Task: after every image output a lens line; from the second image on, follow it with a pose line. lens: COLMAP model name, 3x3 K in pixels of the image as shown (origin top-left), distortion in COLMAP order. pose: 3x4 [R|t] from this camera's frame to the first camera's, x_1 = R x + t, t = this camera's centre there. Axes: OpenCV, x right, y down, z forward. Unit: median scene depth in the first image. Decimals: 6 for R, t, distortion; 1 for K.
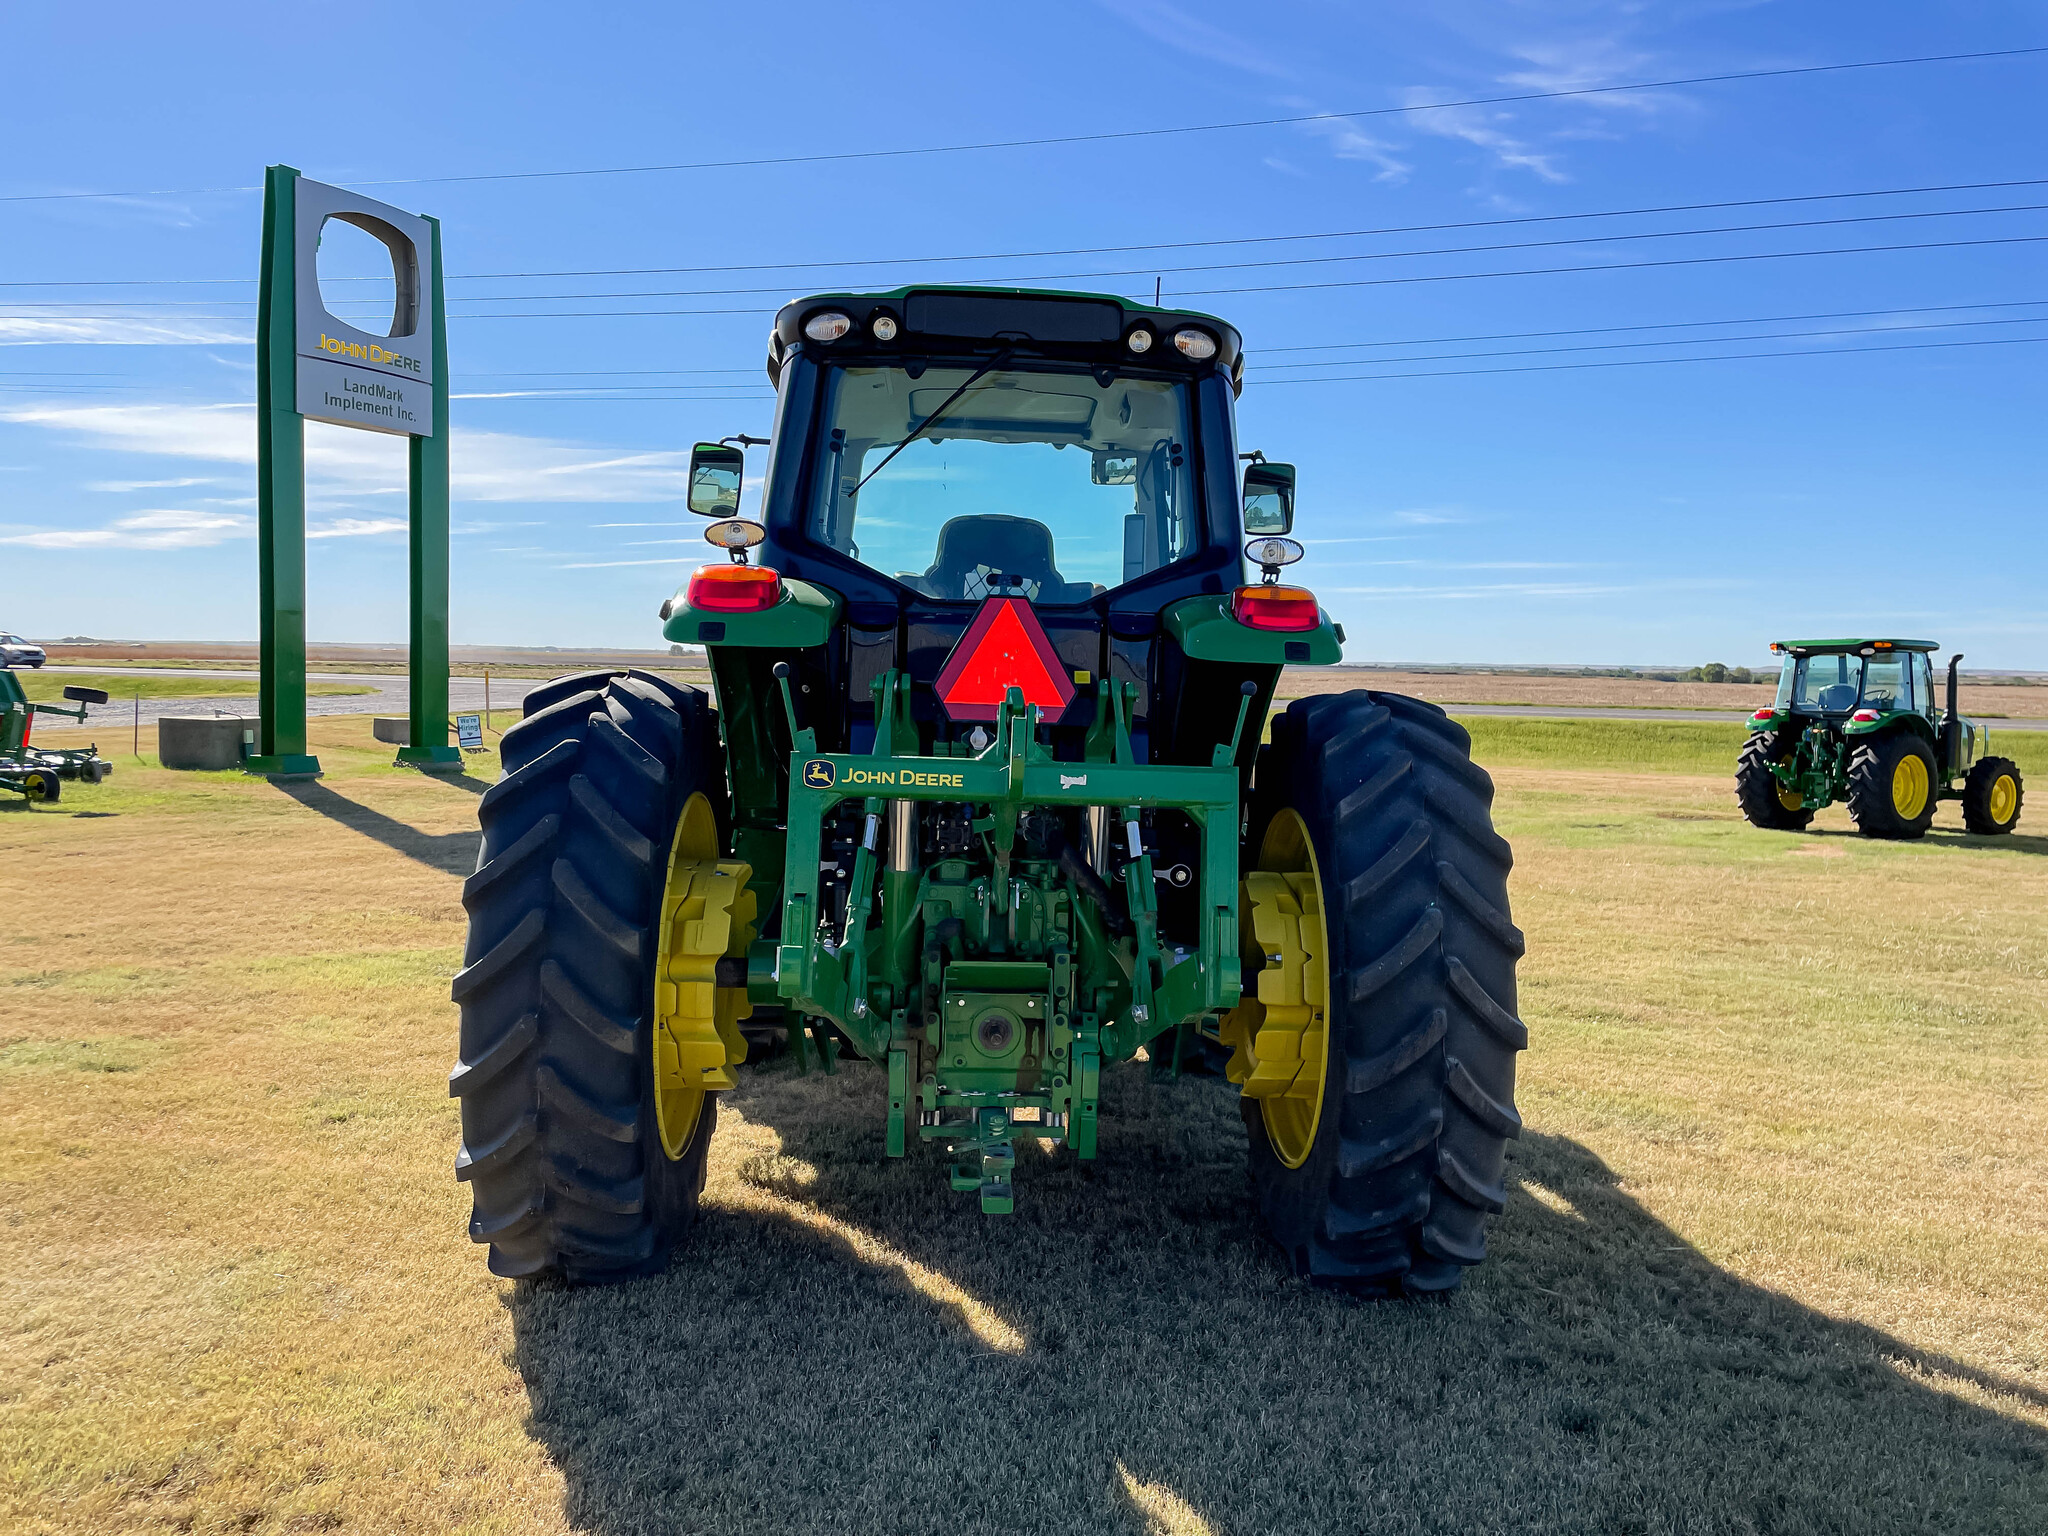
lens RADIAL K [[1414.1, 0, 1024.0], [0, 1414.1, 768.0], [0, 0, 1]] dist [0.009012, 0.005266]
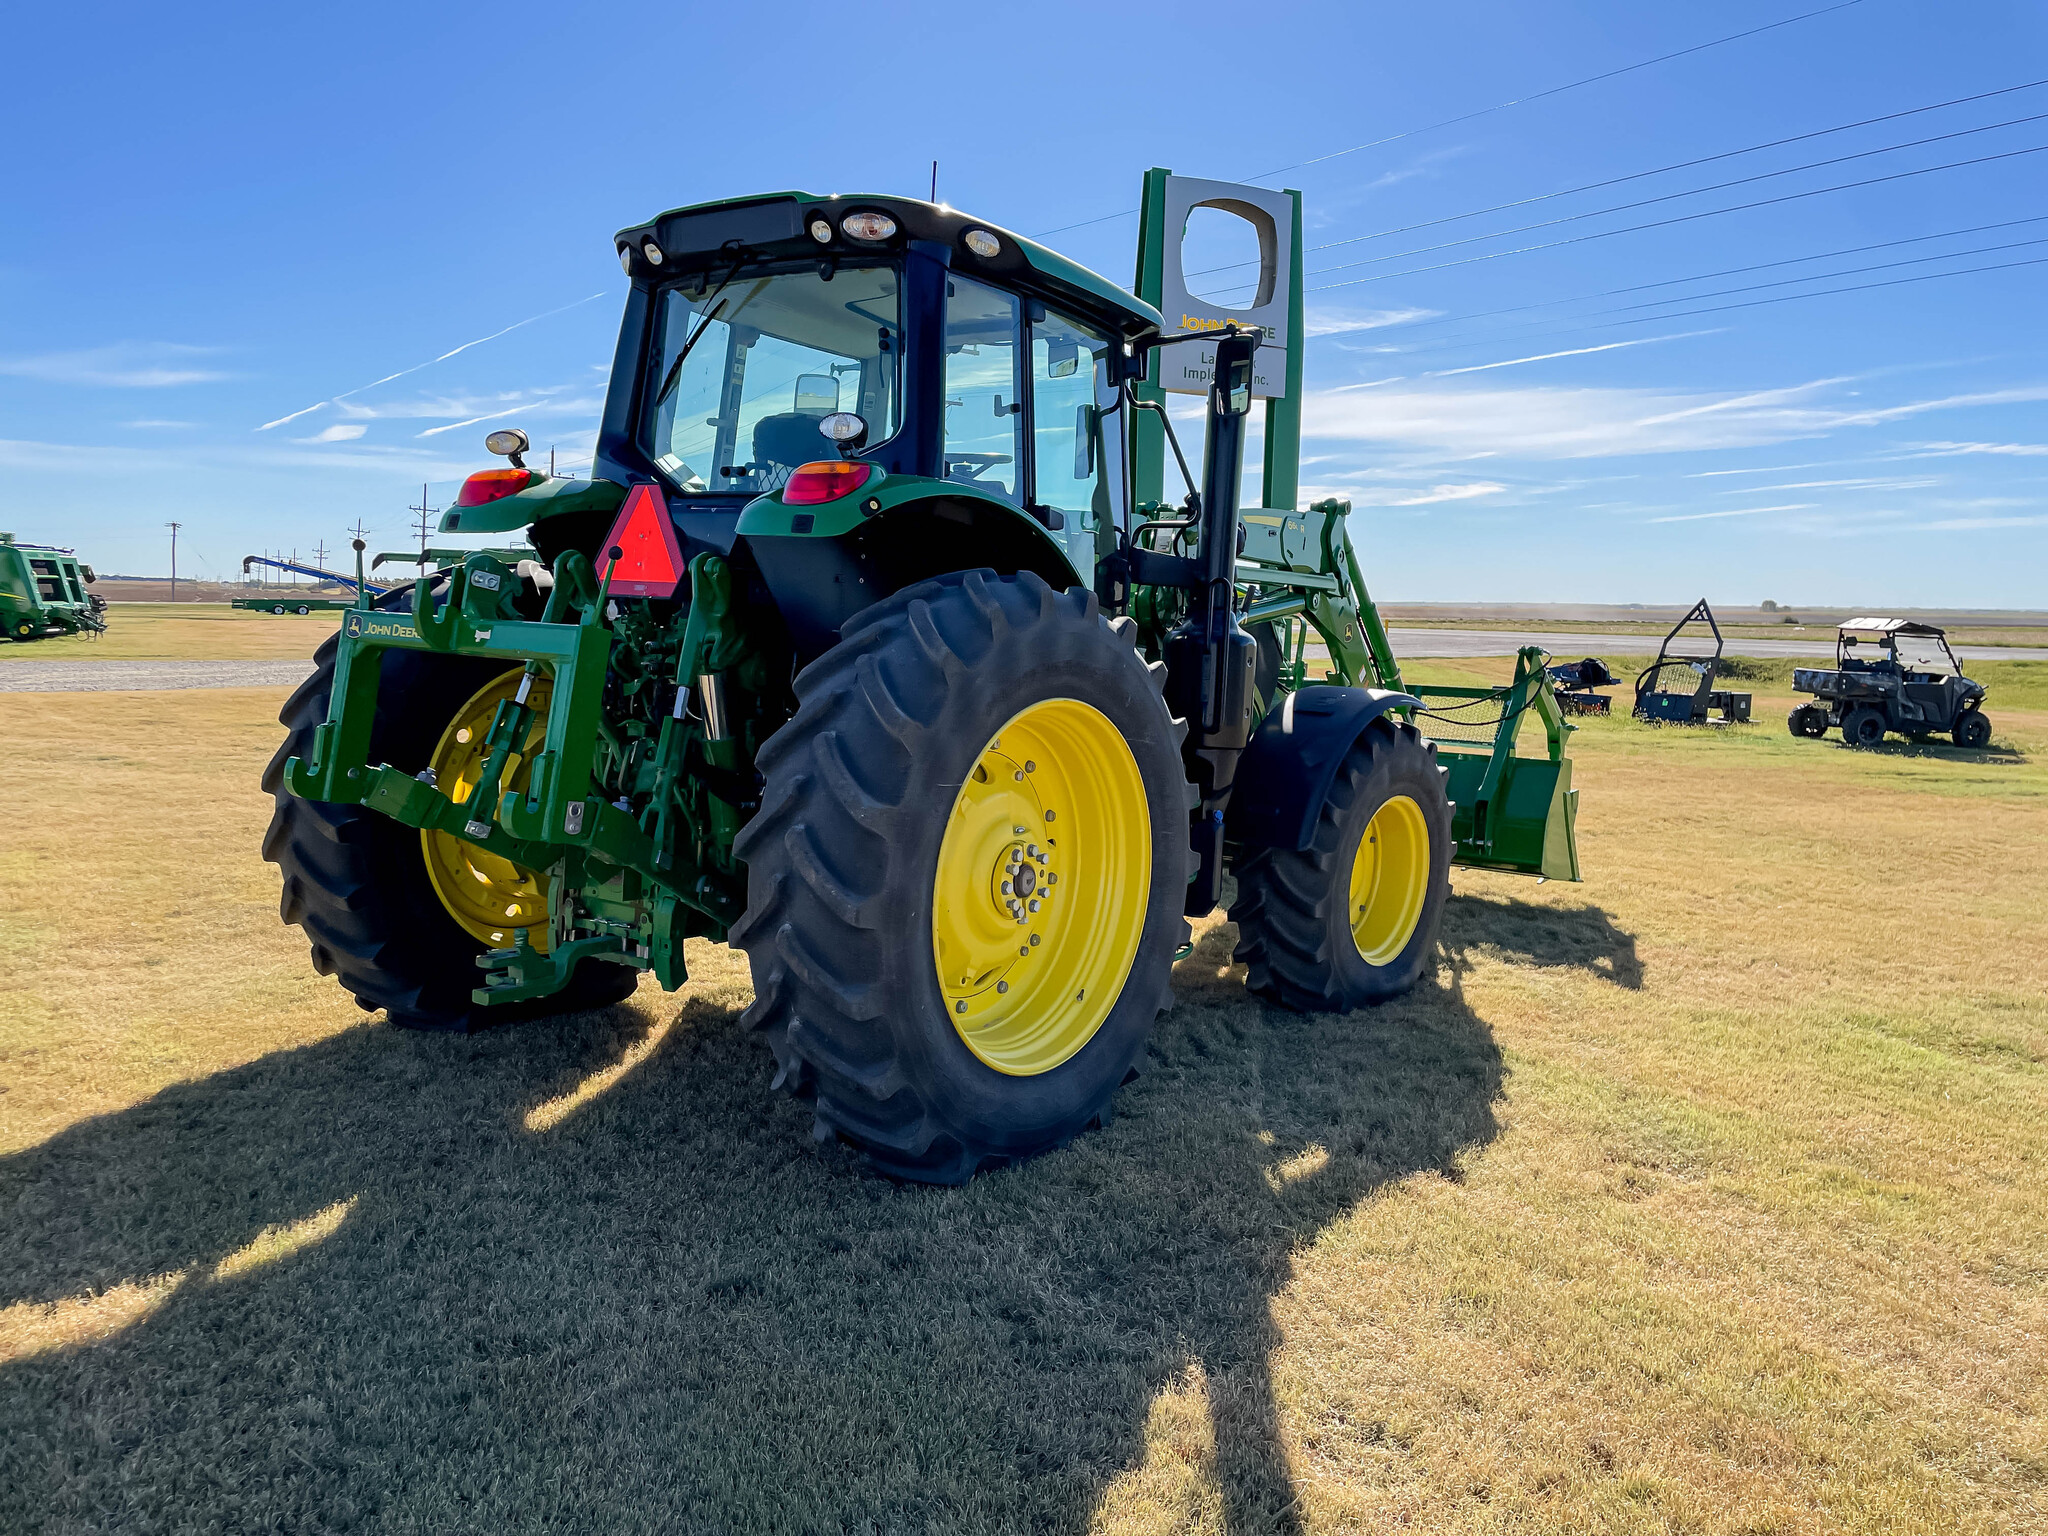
lens RADIAL K [[1425.7, 0, 1138.5], [0, 1425.7, 772.5], [0, 0, 1]] dist [0.002985, -0.001080]
pose [[0.824506, 0.062169, -0.562427, 0.819393], [-0.042498, 0.997942, 0.048009, 0.030590], [0.564255, -0.015682, 0.825452, 0.245092]]
